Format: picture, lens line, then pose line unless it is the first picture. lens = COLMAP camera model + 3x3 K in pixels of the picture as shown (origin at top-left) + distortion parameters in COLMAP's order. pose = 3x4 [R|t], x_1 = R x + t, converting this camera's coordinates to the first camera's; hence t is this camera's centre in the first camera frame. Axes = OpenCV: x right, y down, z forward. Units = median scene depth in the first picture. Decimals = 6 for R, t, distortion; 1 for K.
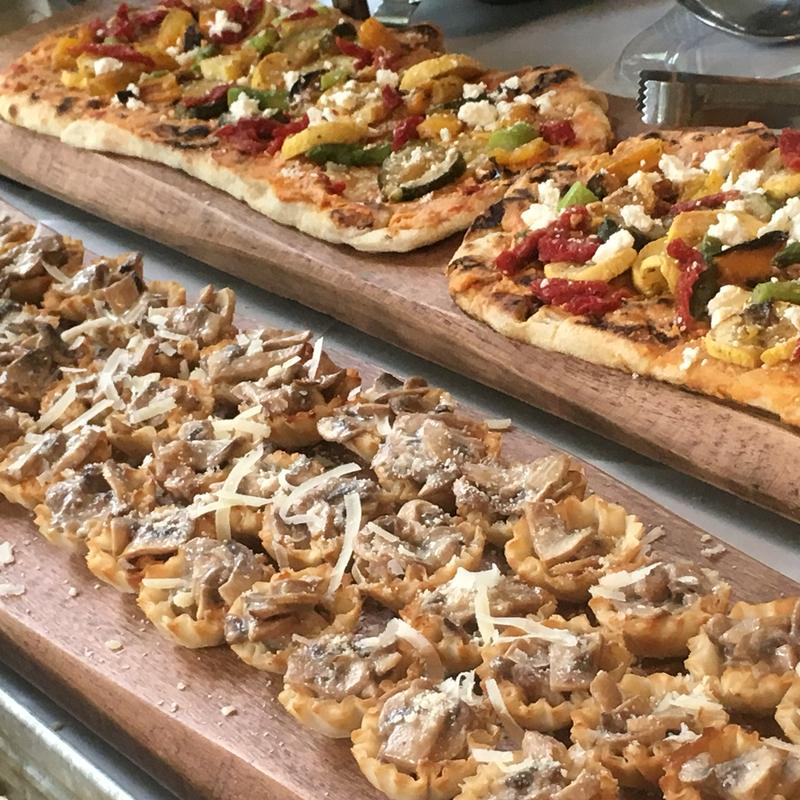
lens RADIAL K [[2415.7, 0, 392.9], [0, 2415.7, 404.6], [0, 0, 1]] dist [0.024970, 0.000000]
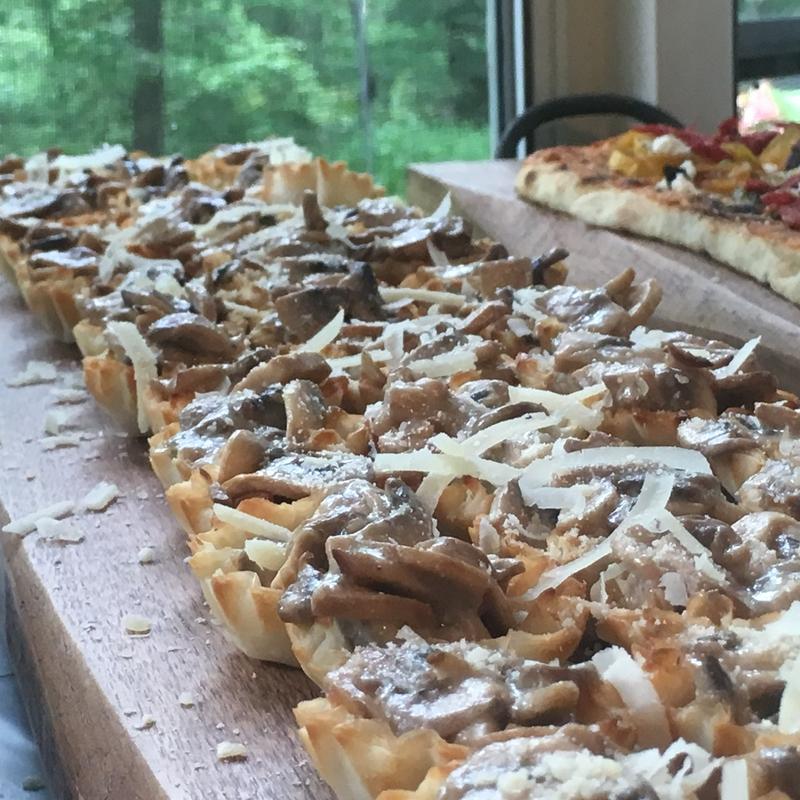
lens RADIAL K [[2415.7, 0, 401.7], [0, 2415.7, 391.9], [0, 0, 1]] dist [0.024970, 0.000000]
pose [[0.909601, 0.270963, -0.314970, 0.083968], [-0.337057, 0.924493, -0.178062, 0.125124], [0.242939, 0.268128, 0.932249, 0.514724]]
